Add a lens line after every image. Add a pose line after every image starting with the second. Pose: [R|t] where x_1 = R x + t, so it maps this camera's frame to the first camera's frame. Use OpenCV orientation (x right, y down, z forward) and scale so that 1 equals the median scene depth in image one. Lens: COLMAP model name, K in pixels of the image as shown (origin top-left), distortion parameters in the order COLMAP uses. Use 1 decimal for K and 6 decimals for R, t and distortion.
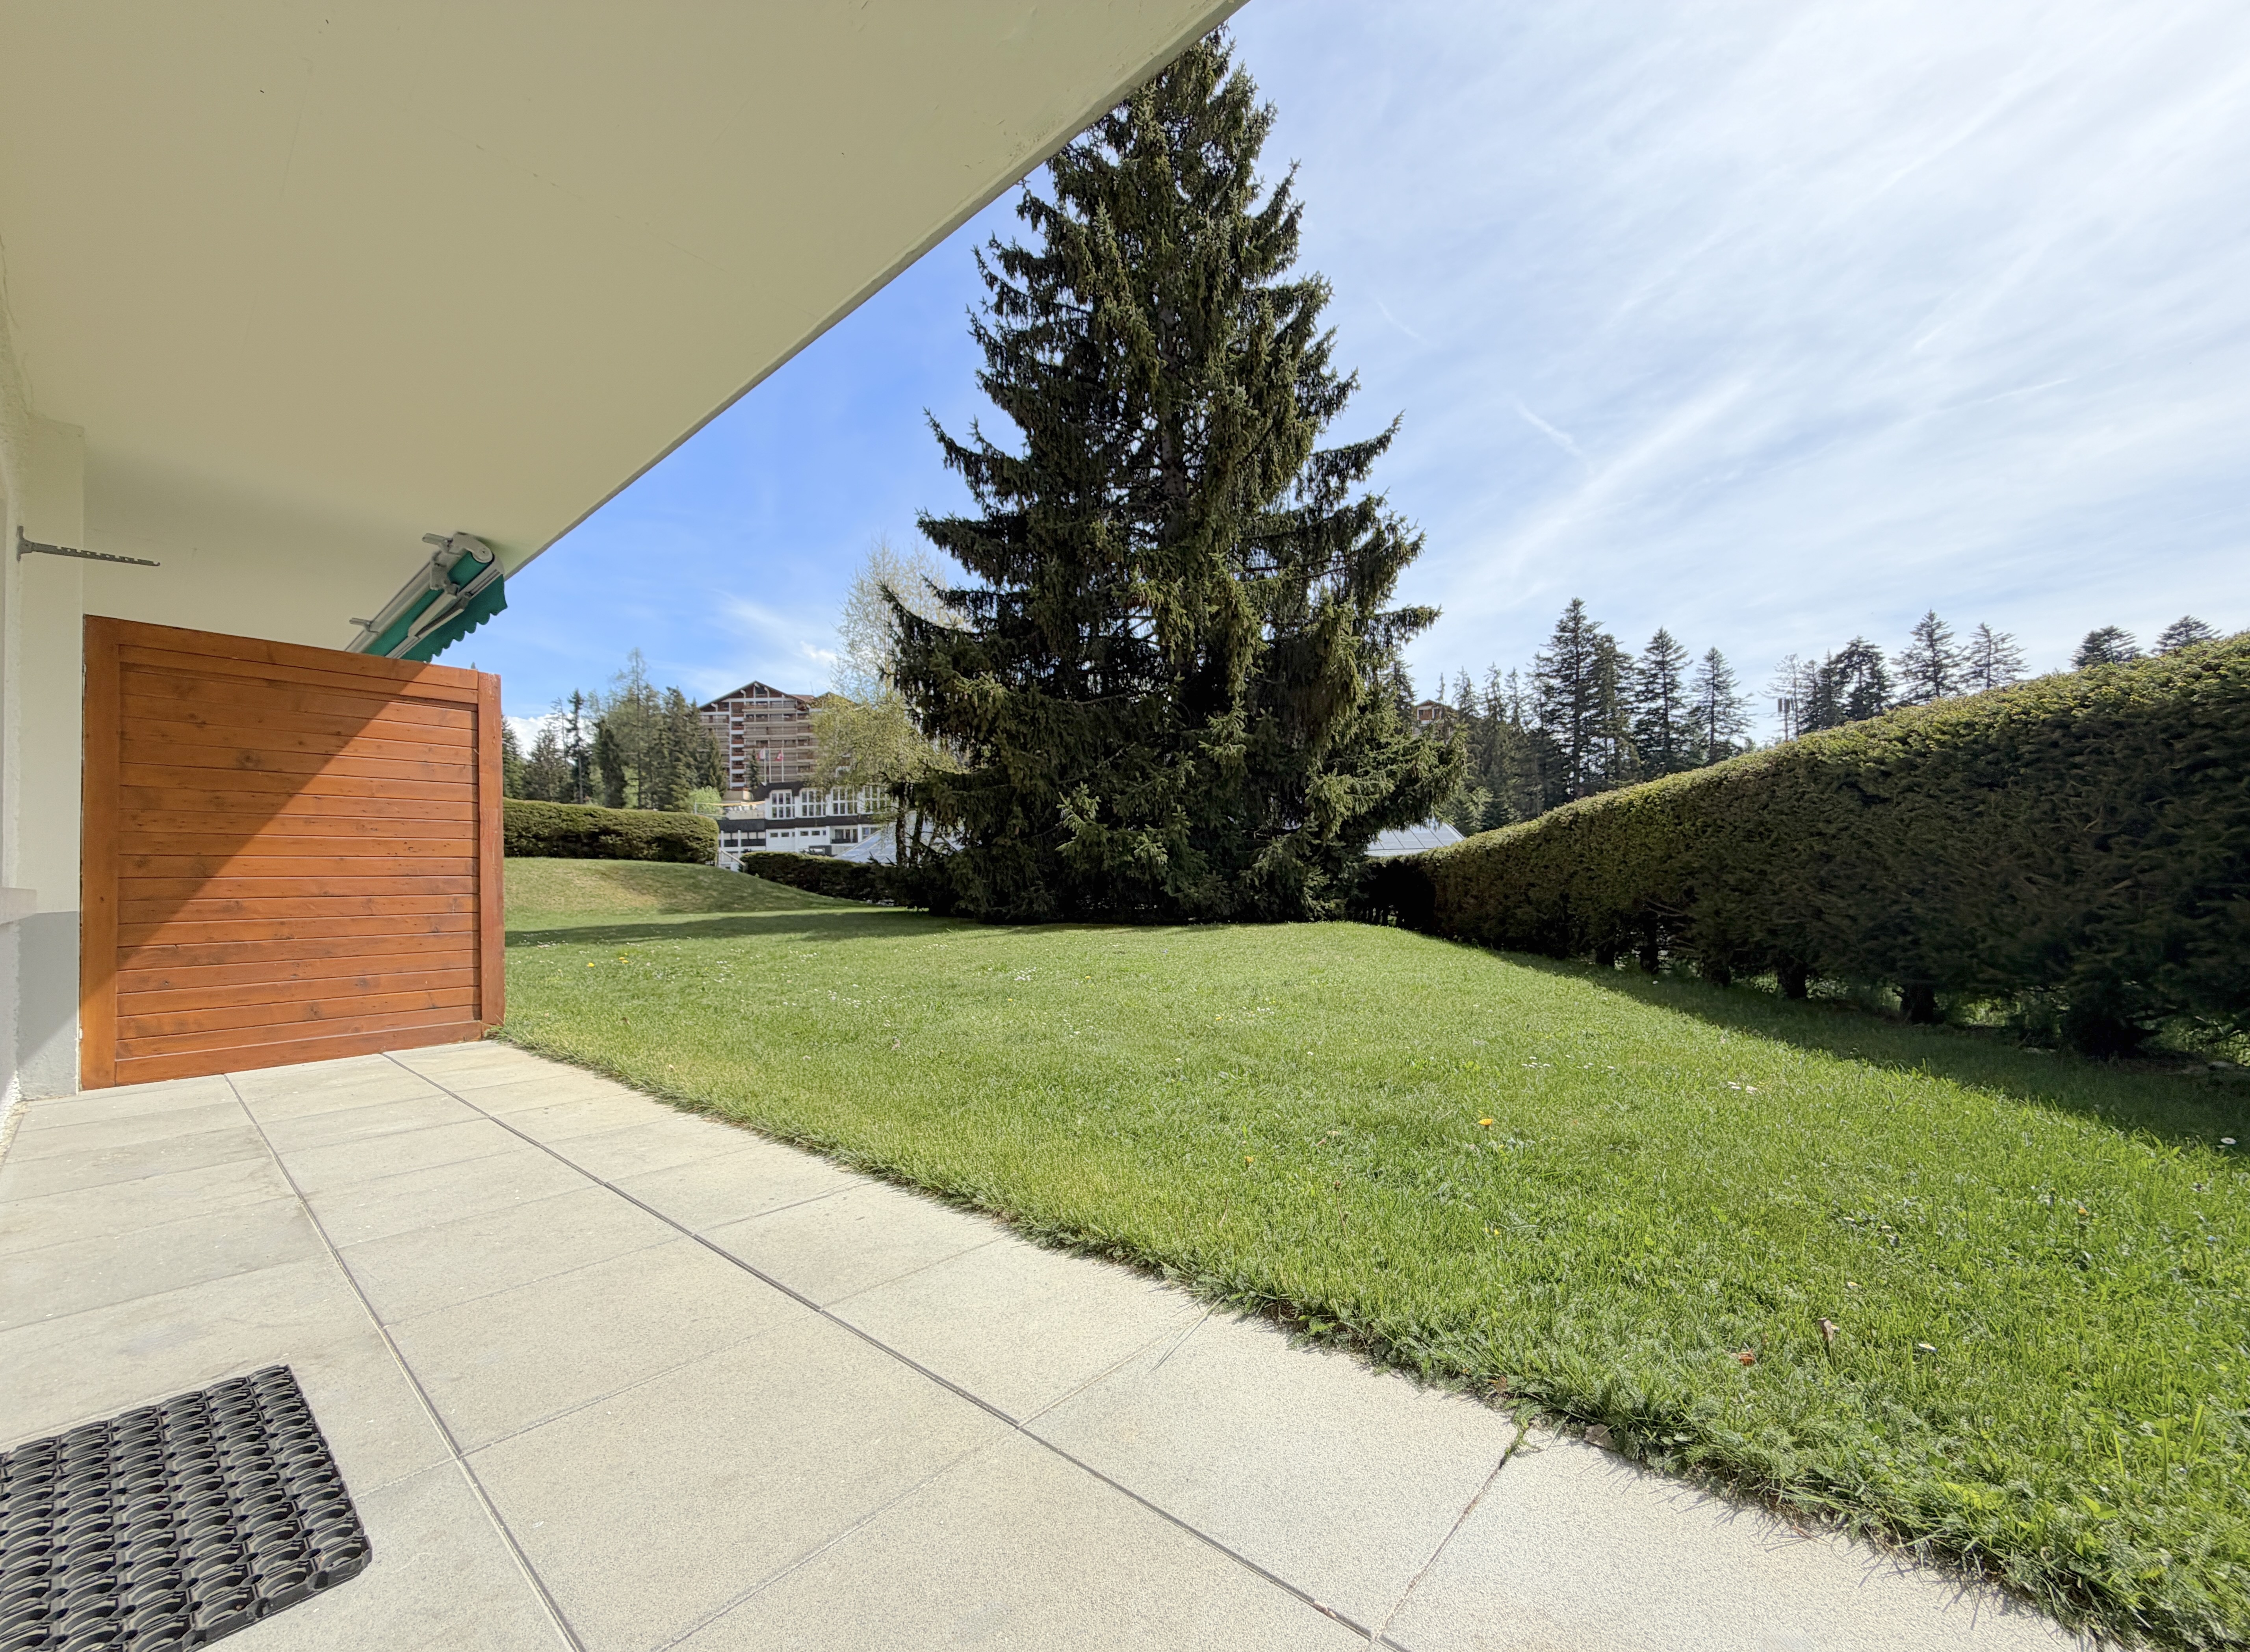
lens RADIAL K [[899.8, 0, 1116.6], [0, 899.8, 845.0], [0, 0, 1]] dist [0.000484, 0.000016]
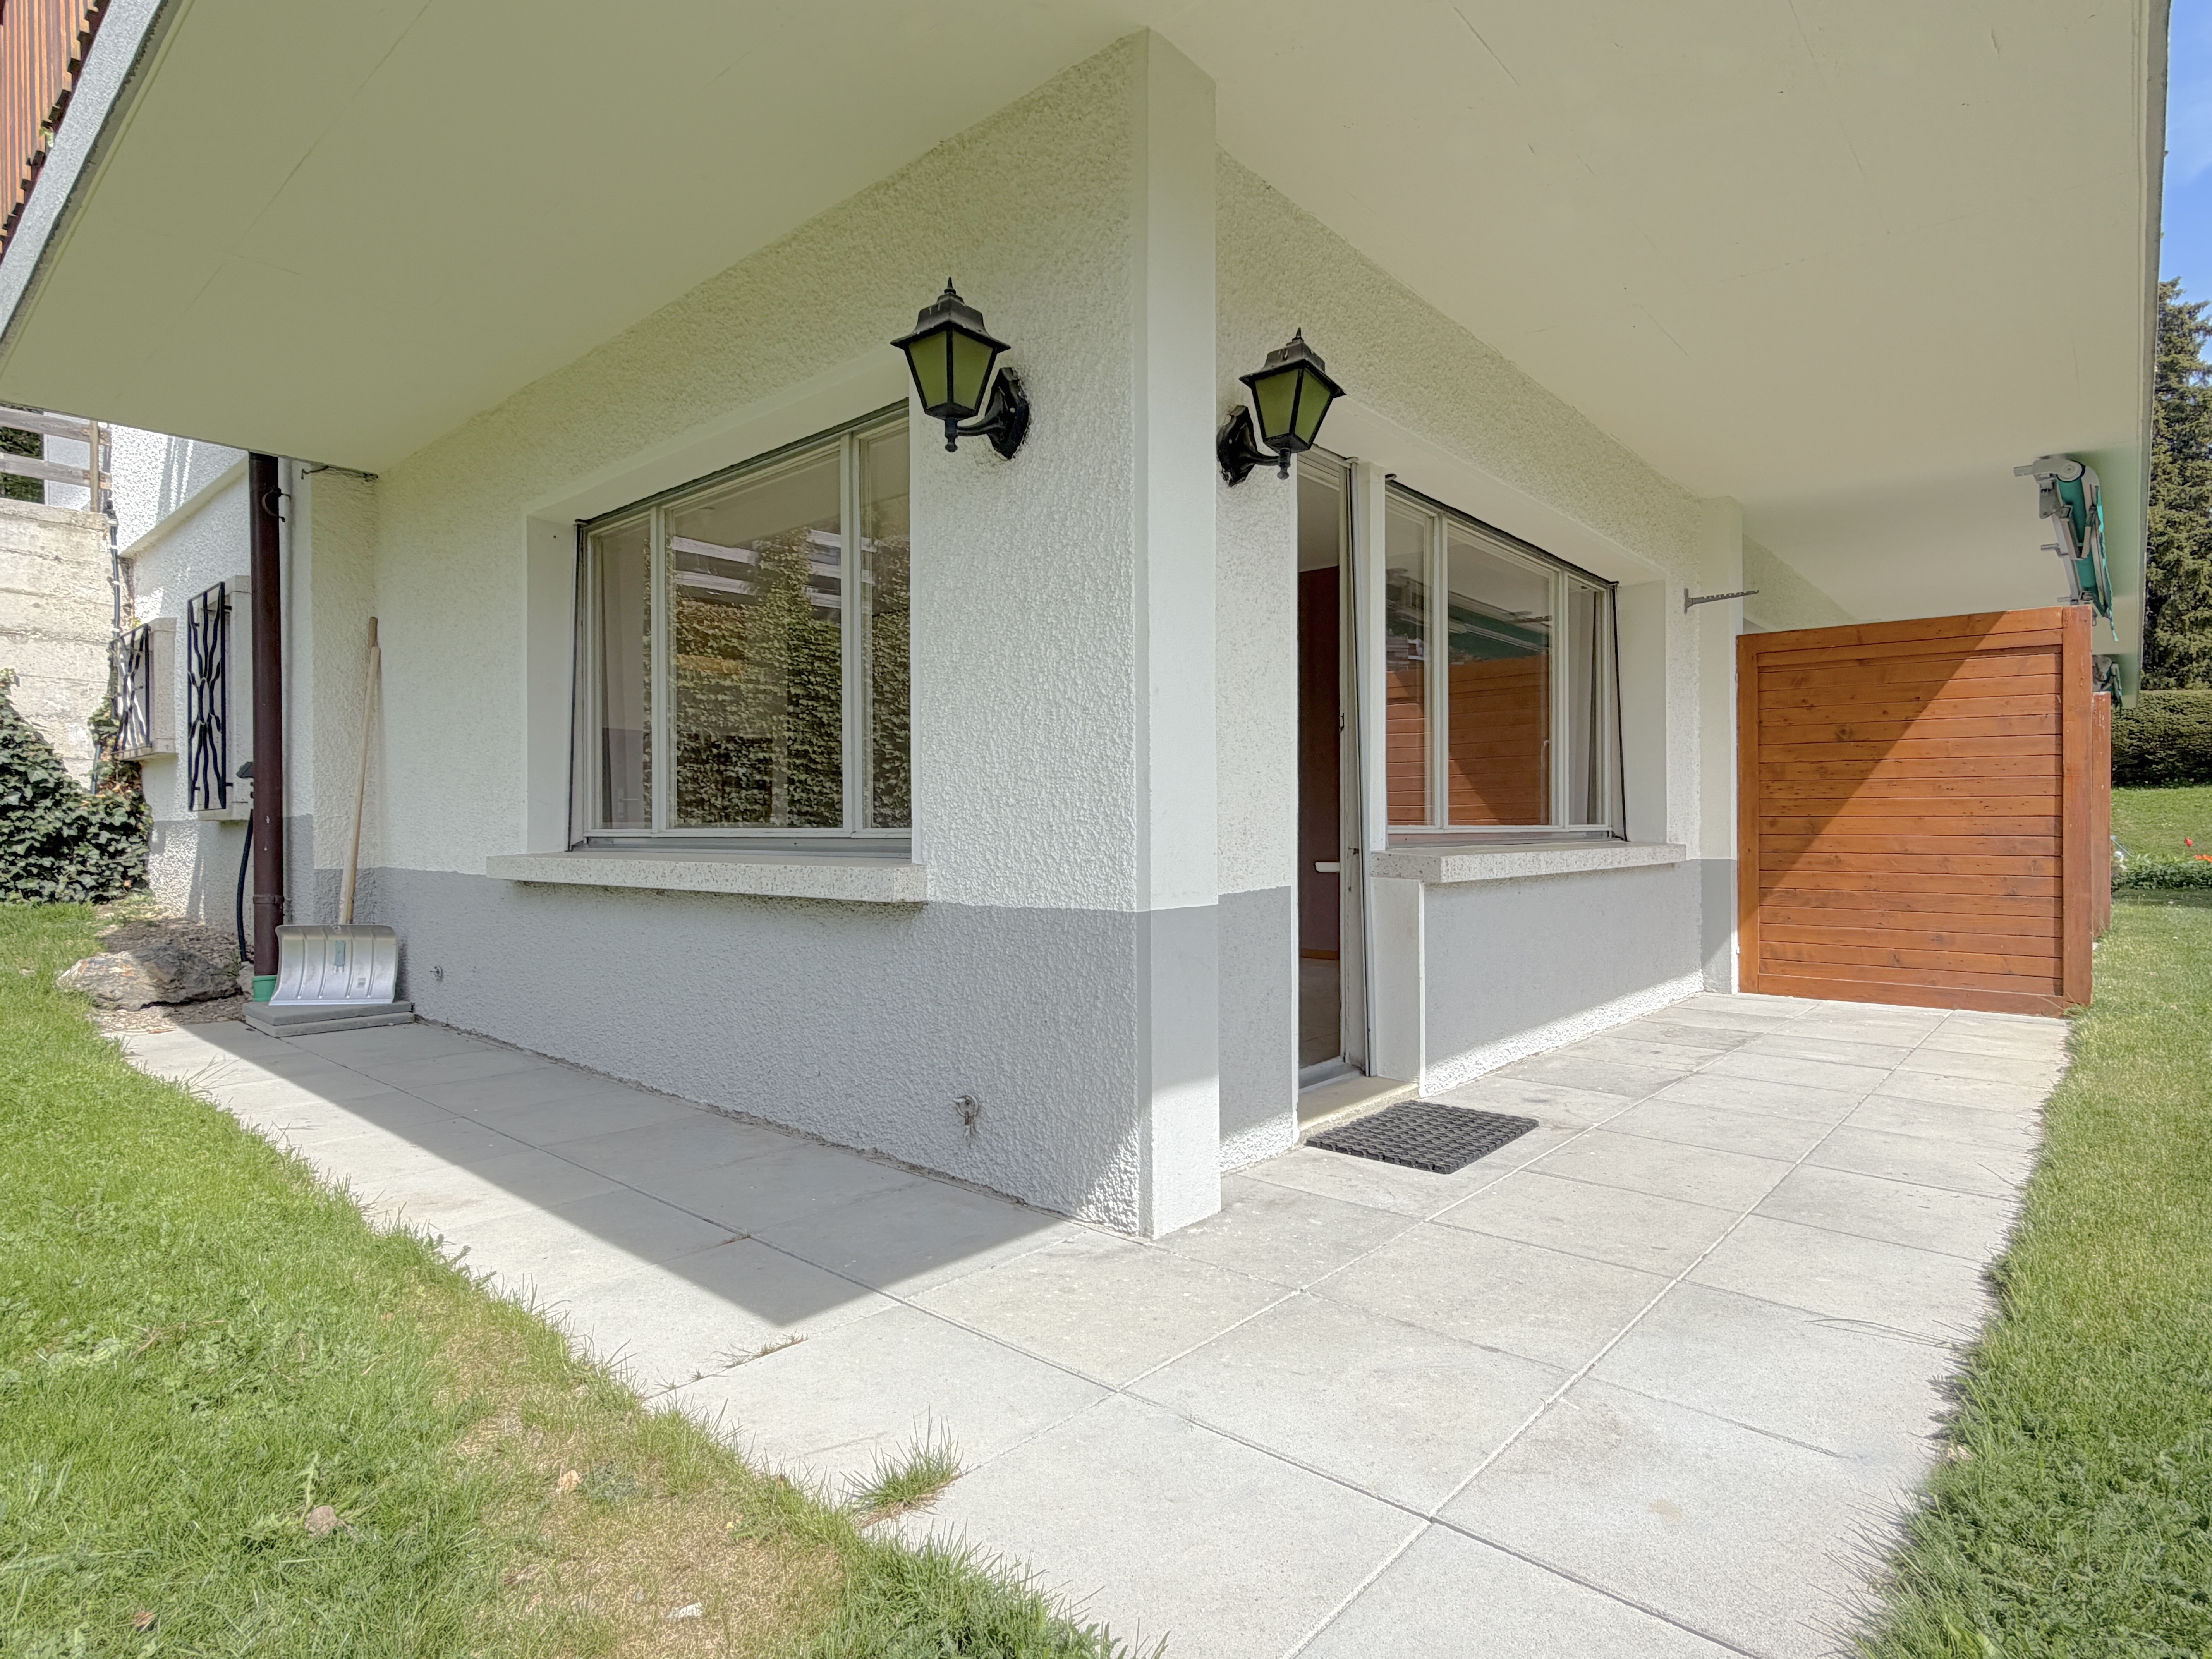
lens RADIAL K [[1170.1, 0, 1101.0], [0, 1170.1, 832.0], [0, 0, 1]] dist [-0.000088, -0.000050]
pose [[0.008257, 0.023878, -0.999681, 0.506190], [0.036096, 0.999056, 0.024161, -0.037486], [0.999314, -0.036284, 0.007387, 0.035117]]
